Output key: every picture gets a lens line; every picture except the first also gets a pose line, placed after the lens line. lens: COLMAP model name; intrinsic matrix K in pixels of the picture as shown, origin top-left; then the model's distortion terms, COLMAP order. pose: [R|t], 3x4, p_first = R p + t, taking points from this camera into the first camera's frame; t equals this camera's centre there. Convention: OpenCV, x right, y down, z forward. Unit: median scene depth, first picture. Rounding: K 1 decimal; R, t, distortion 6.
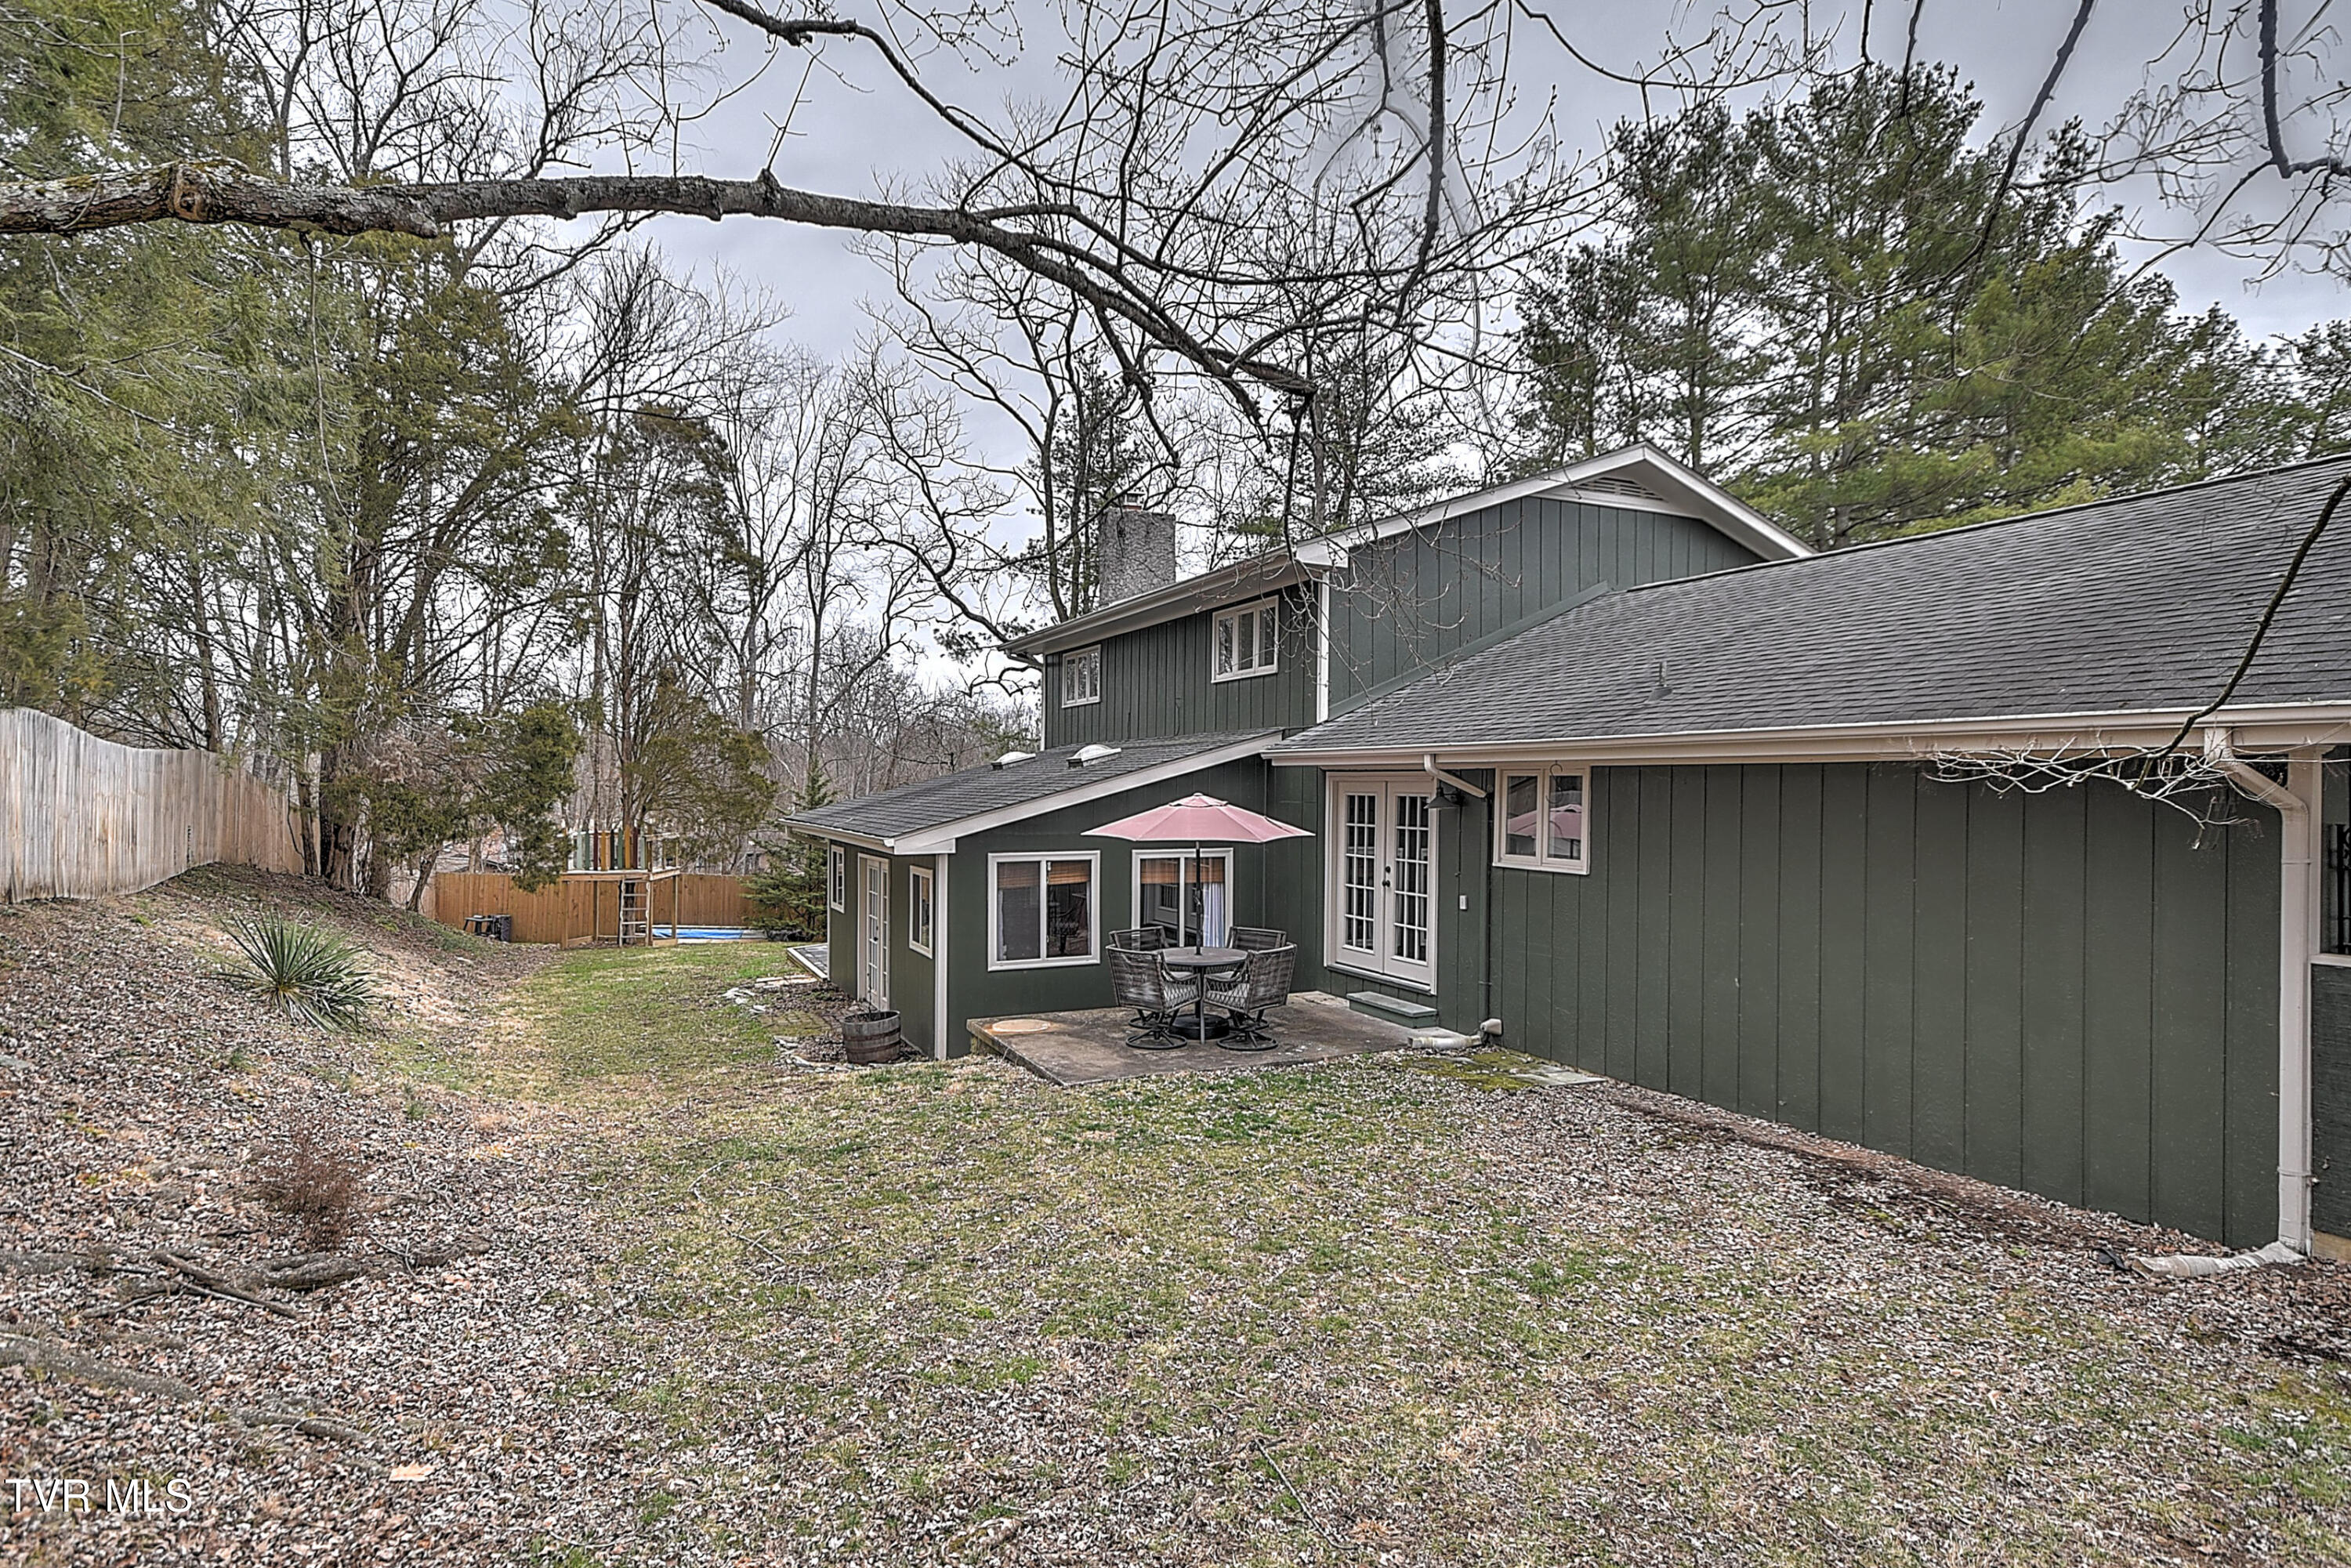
lens RADIAL K [[1207.5, 0, 1175.5], [0, 1207.5, 784.0], [0, 0, 1]] dist [0.025018, 0.001070]
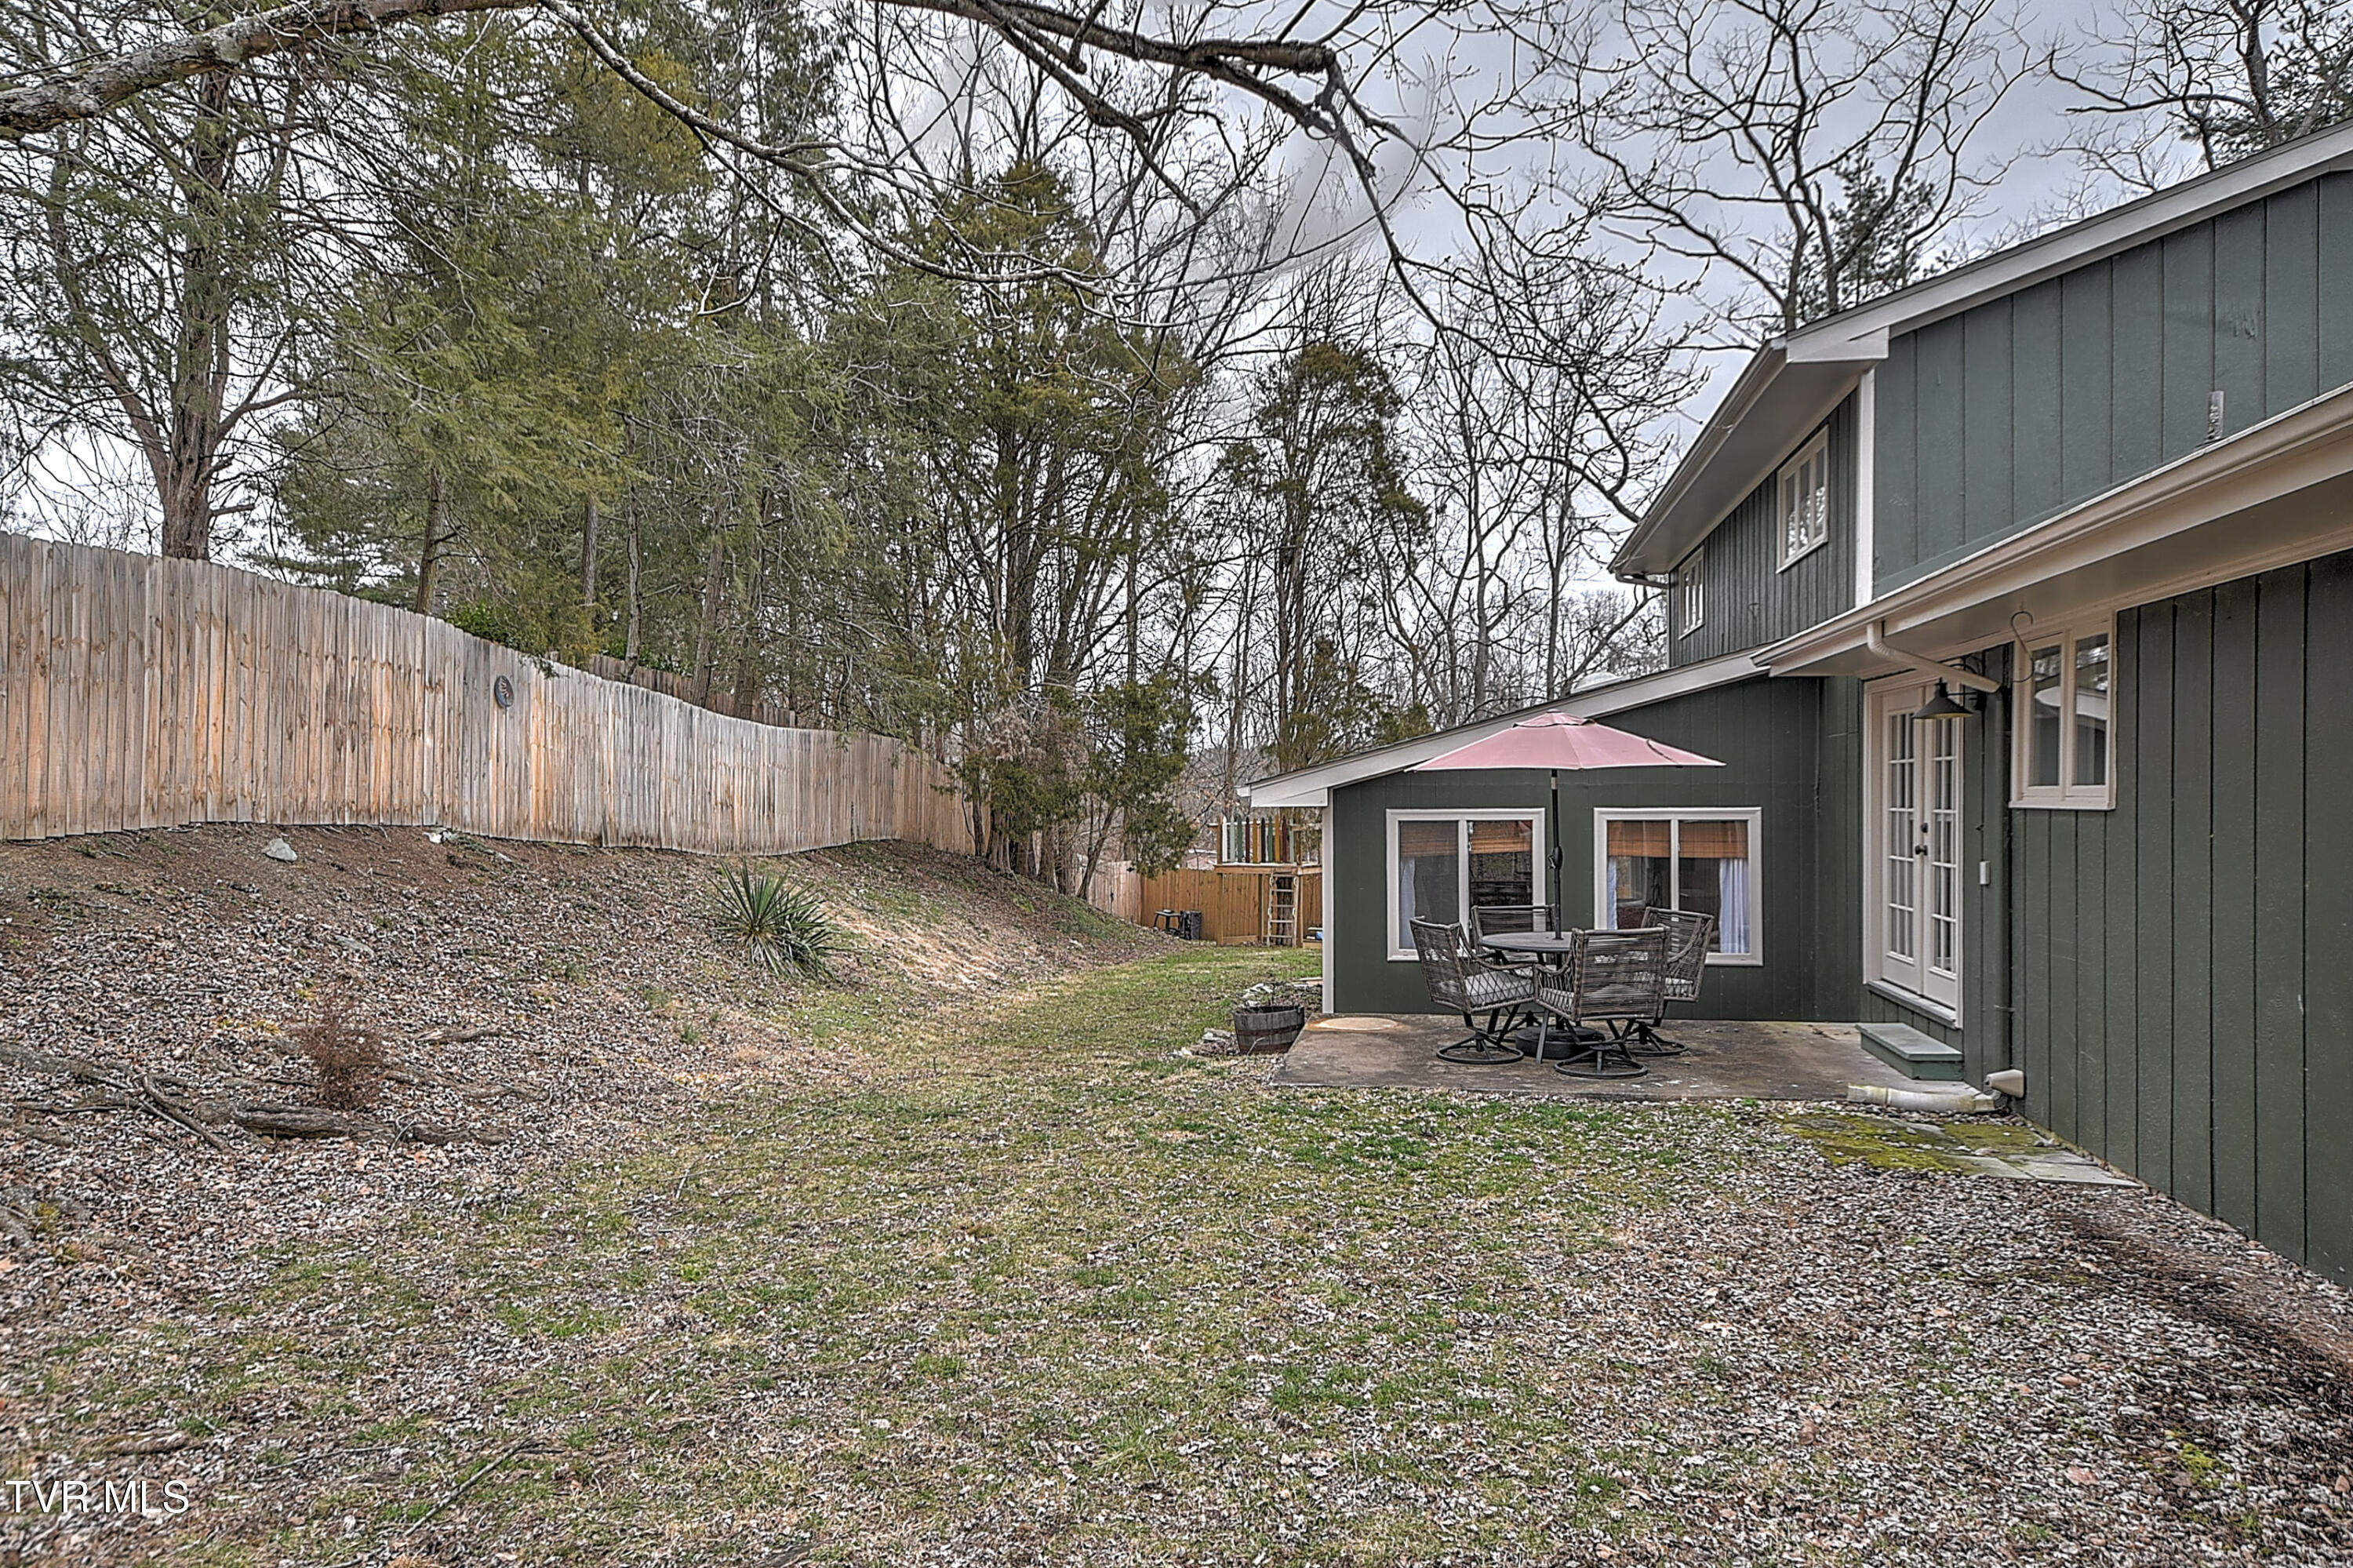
lens RADIAL K [[1461.8, 0, 1176.5], [0, 1461.8, 784.0], [0, 0, 1]] dist [0.029882, 0.003220]
pose [[0.817647, -0.012913, -0.575575, 0.306840], [0.010328, 0.999917, -0.007761, 0.051657], [0.575628, 0.000401, 0.817712, 0.166620]]
